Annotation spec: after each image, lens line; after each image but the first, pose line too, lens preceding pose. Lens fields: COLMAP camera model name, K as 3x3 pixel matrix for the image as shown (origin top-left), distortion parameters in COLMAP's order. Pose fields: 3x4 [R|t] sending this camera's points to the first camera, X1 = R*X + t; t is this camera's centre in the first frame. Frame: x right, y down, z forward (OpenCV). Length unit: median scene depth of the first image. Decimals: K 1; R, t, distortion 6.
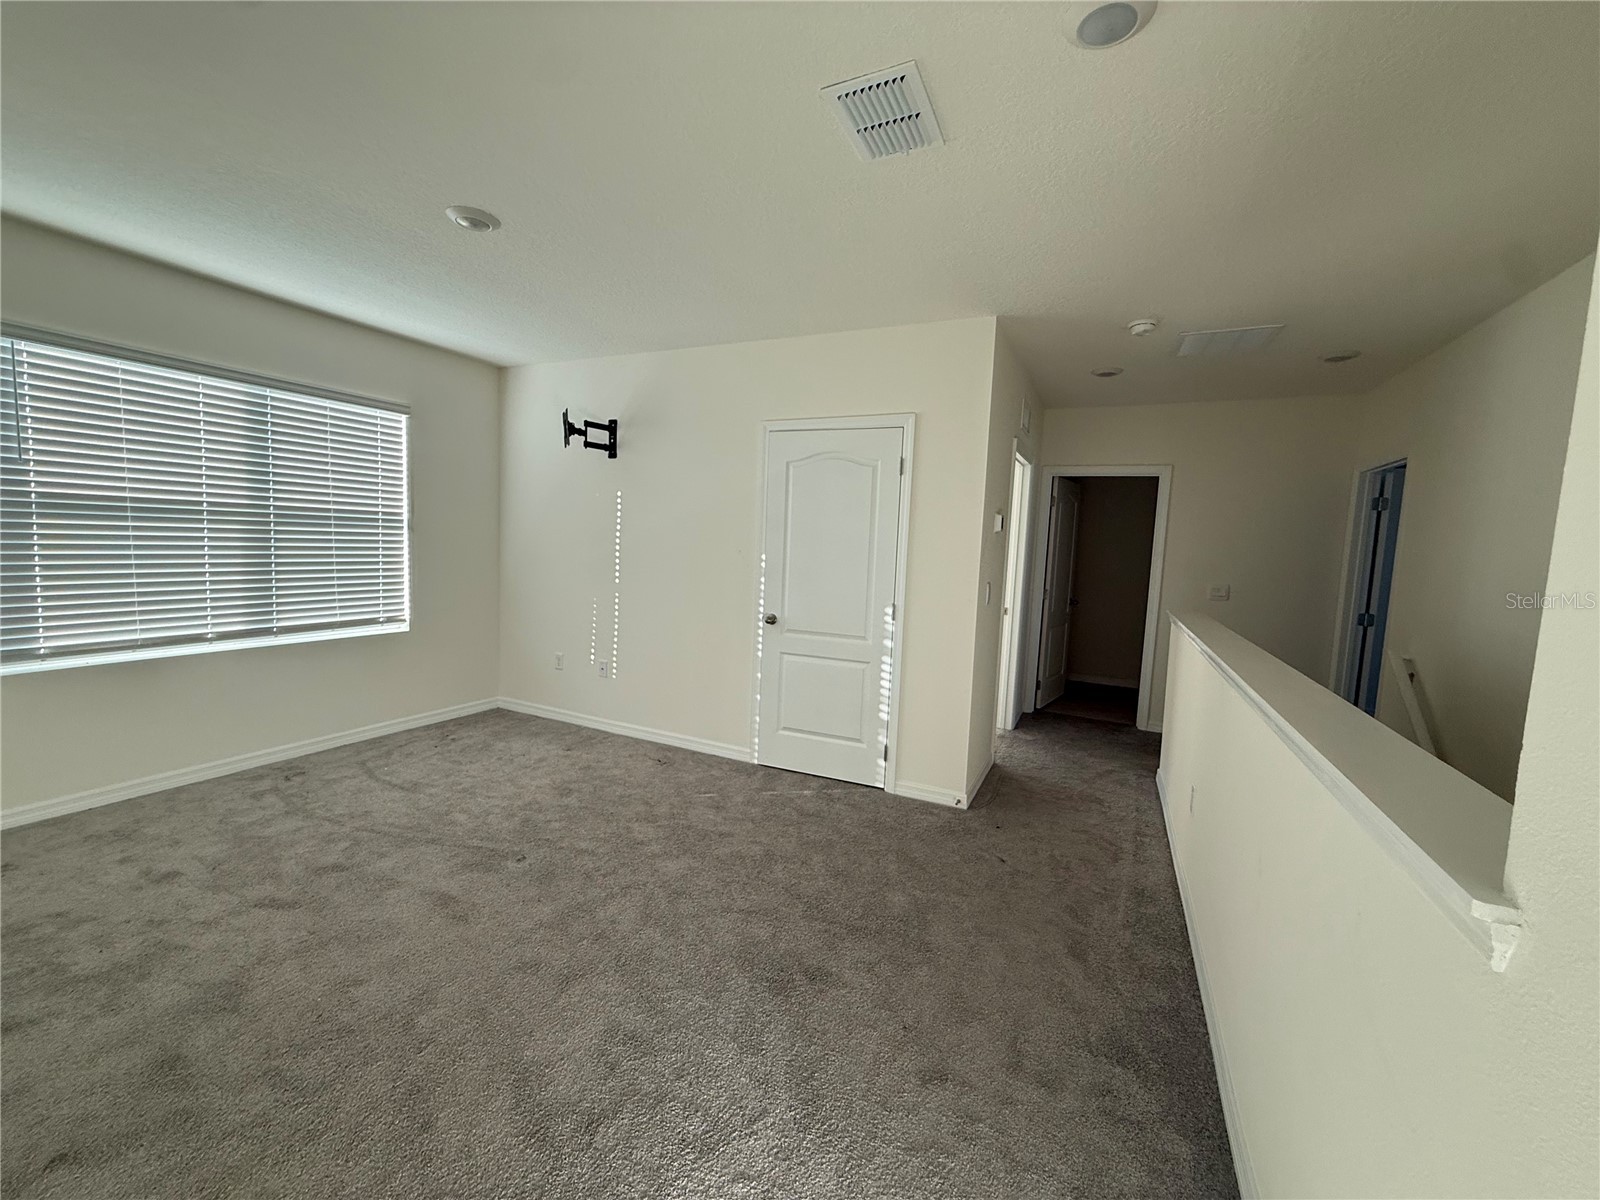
lens RADIAL K [[639.4, 0, 802.3], [0, 639.4, 600.1], [0, 0, 1]] dist [-0.002709, 0.000748]
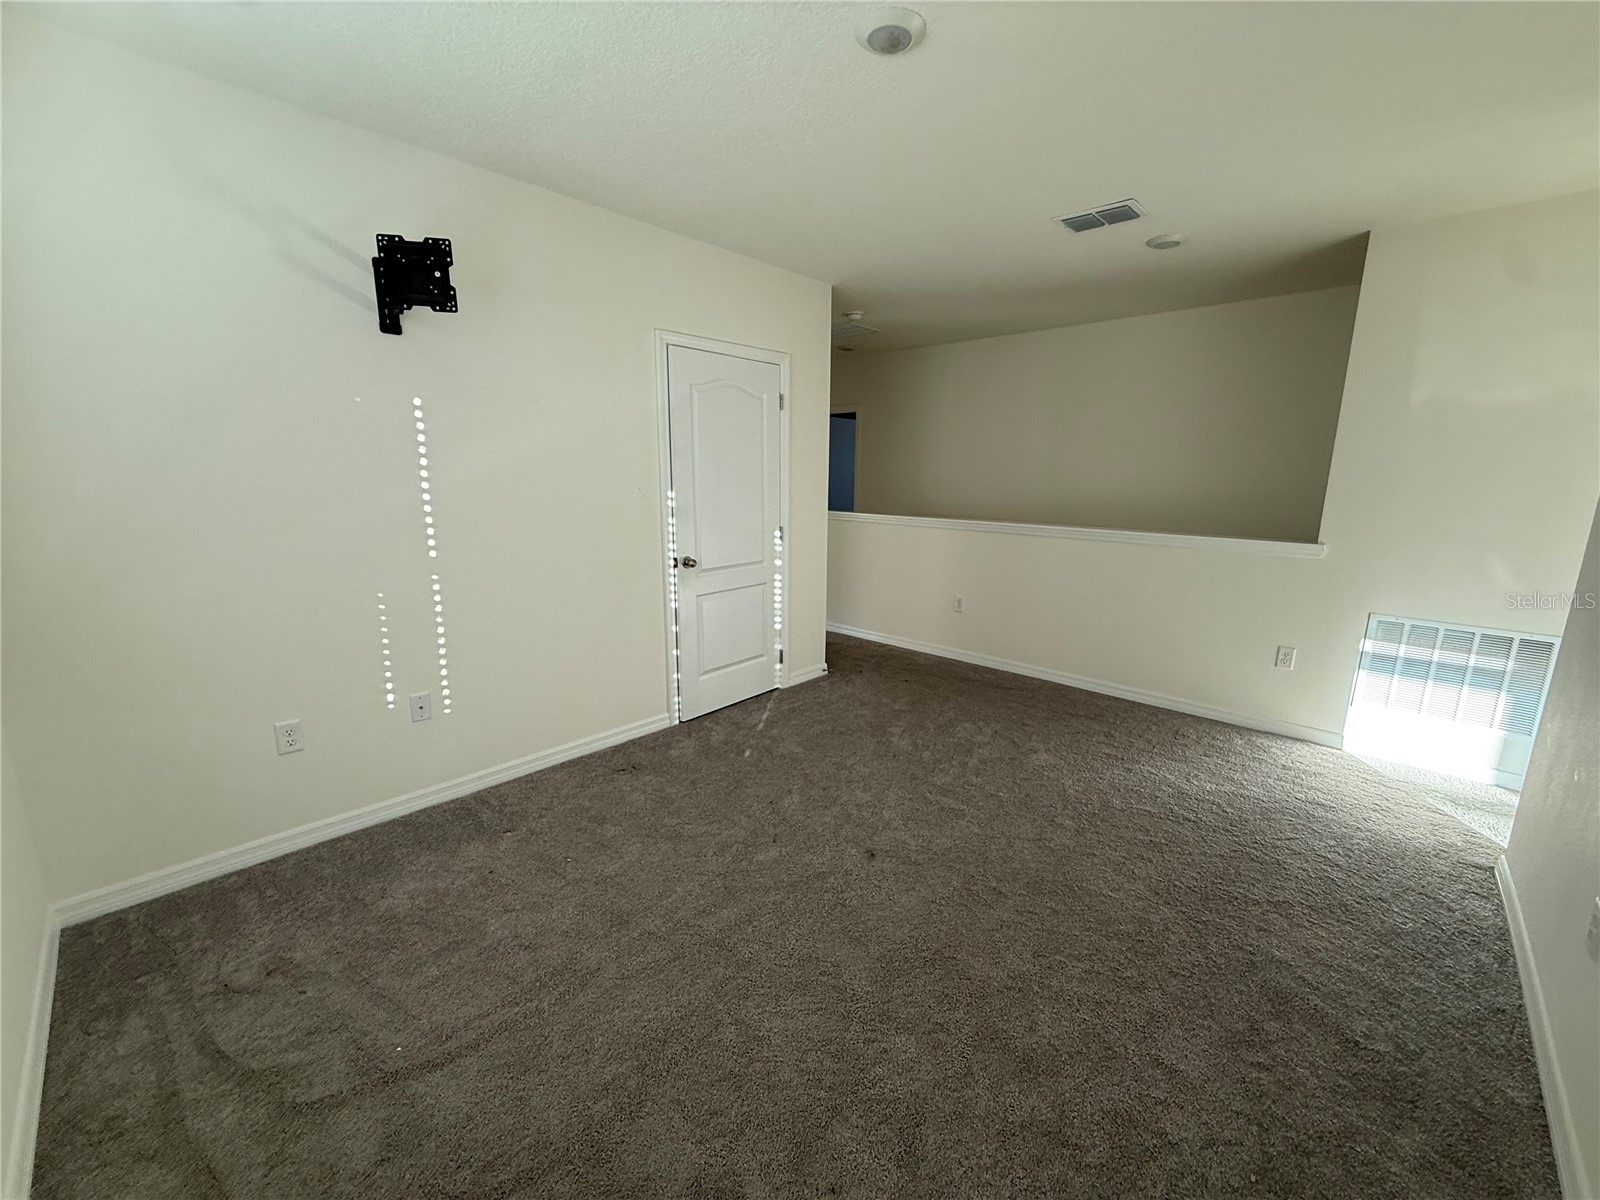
lens RADIAL K [[639.4, 0, 802.3], [0, 639.4, 600.1], [0, 0, 1]] dist [-0.002709, 0.000748]
pose [[0.299245, -0.227819, 0.926580, -0.987744], [0.088434, 0.973521, 0.210800, -0.110082], [-0.950069, 0.018861, 0.311468, 0.655321]]
